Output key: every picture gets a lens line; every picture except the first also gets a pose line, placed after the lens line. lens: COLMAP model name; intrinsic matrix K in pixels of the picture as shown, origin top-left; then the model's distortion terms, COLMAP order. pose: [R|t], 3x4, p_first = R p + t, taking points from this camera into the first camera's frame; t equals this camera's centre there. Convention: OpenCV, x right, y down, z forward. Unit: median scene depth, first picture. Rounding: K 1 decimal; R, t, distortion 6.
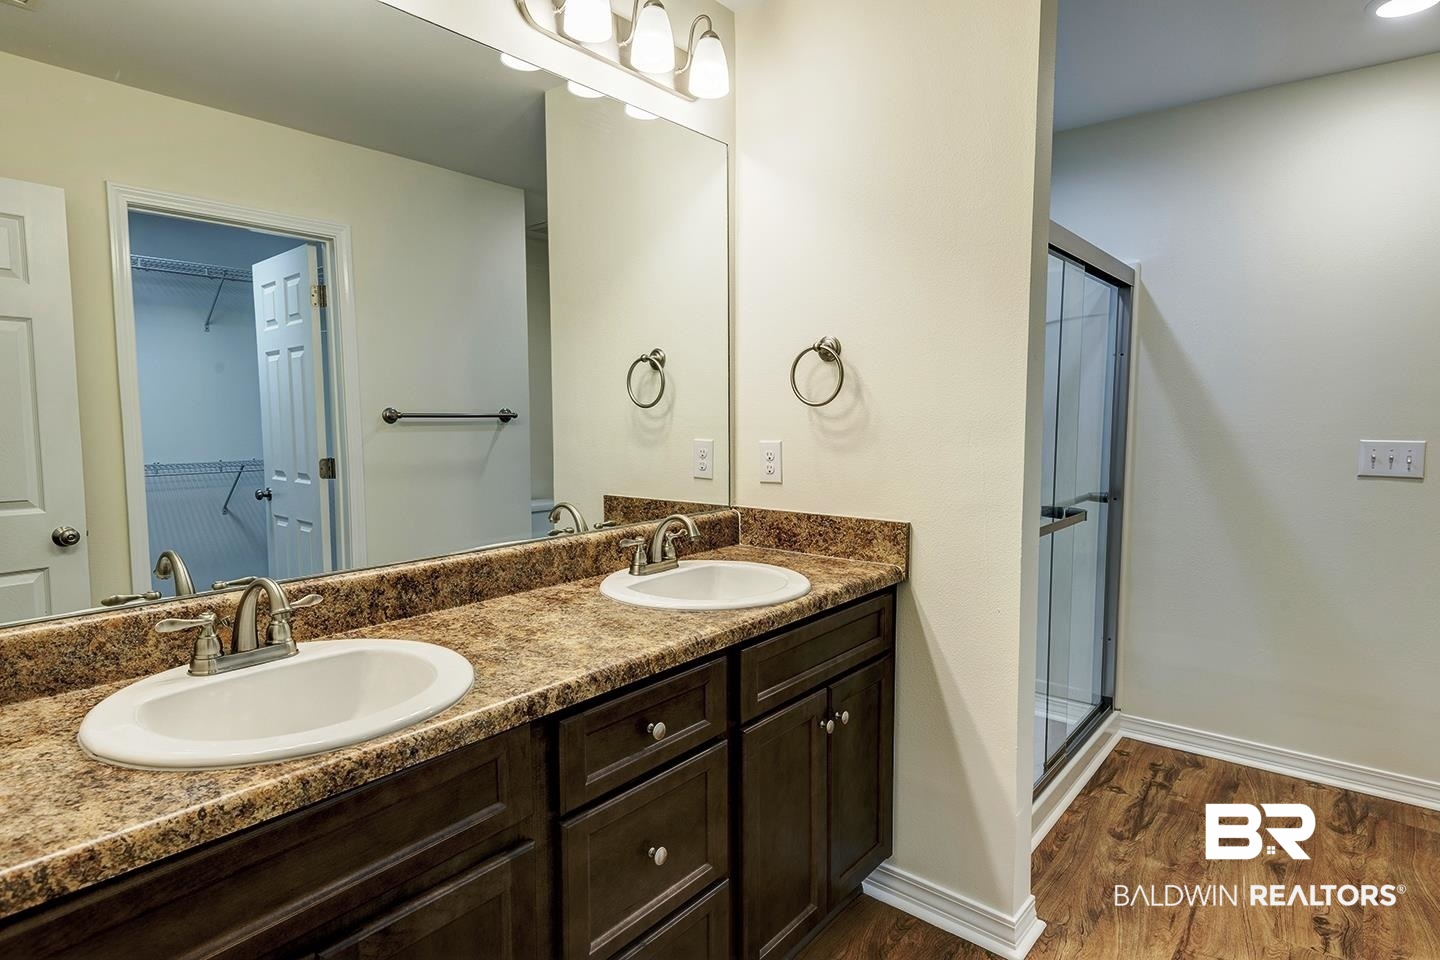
lens RADIAL K [[799.5, 0, 720.0], [0, 799.5, 480.0], [0, 0, 1]] dist [0.001667, -0.000579]
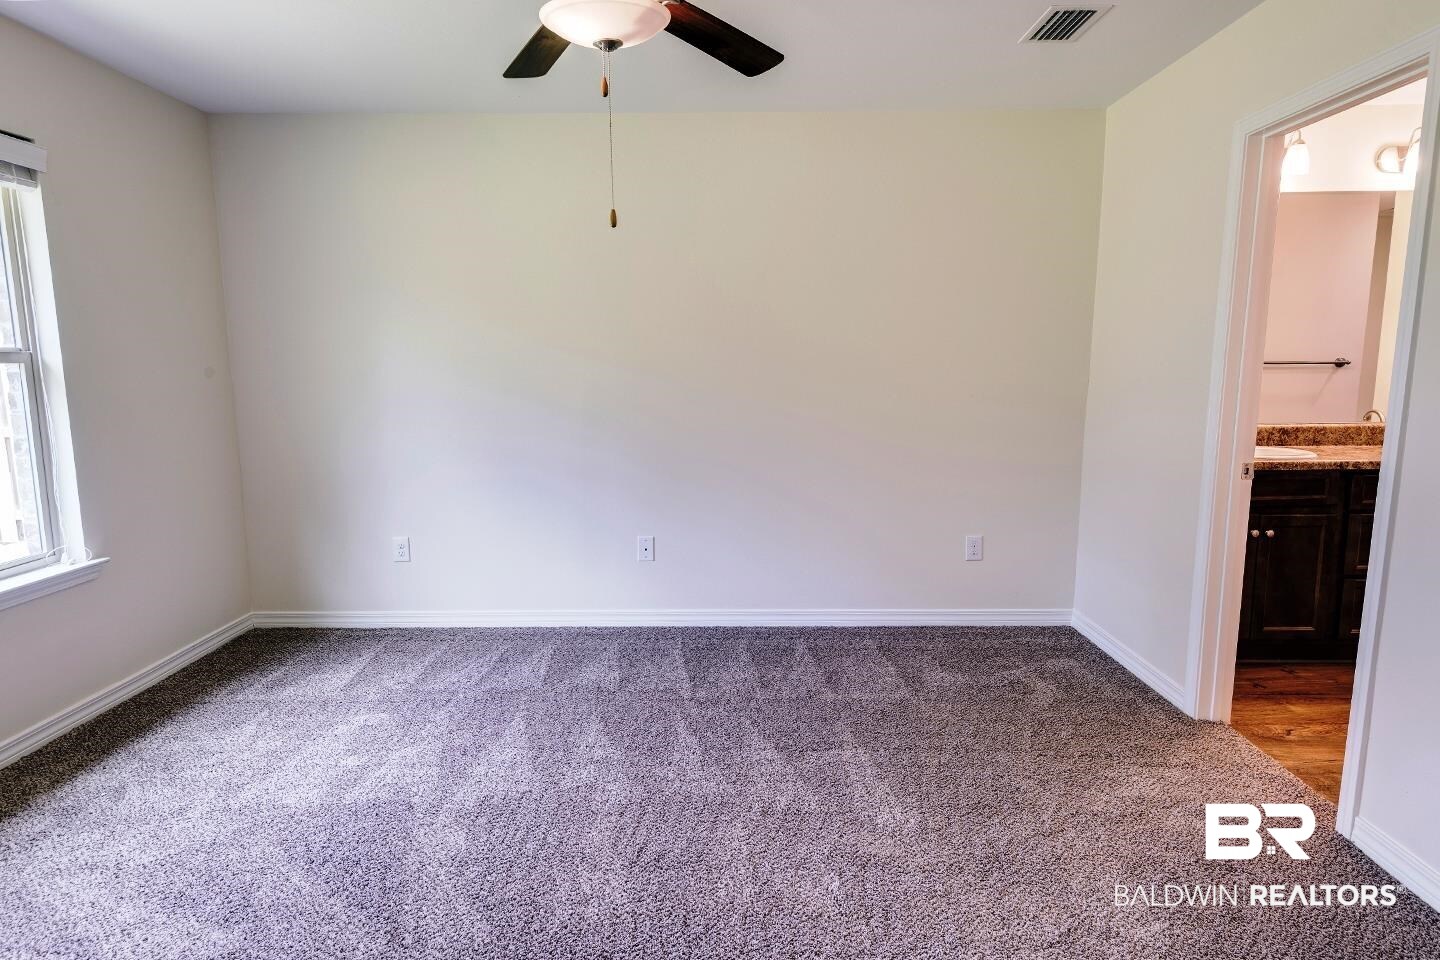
lens RADIAL K [[799.5, 0, 720.0], [0, 799.5, 480.0], [0, 0, 1]] dist [0.001667, -0.000579]
pose [[0.612760, 0.110758, -0.782469, 0.430586], [-0.060838, 0.993803, 0.093030, 0.137768], [0.787924, -0.009401, 0.615701, -1.670647]]
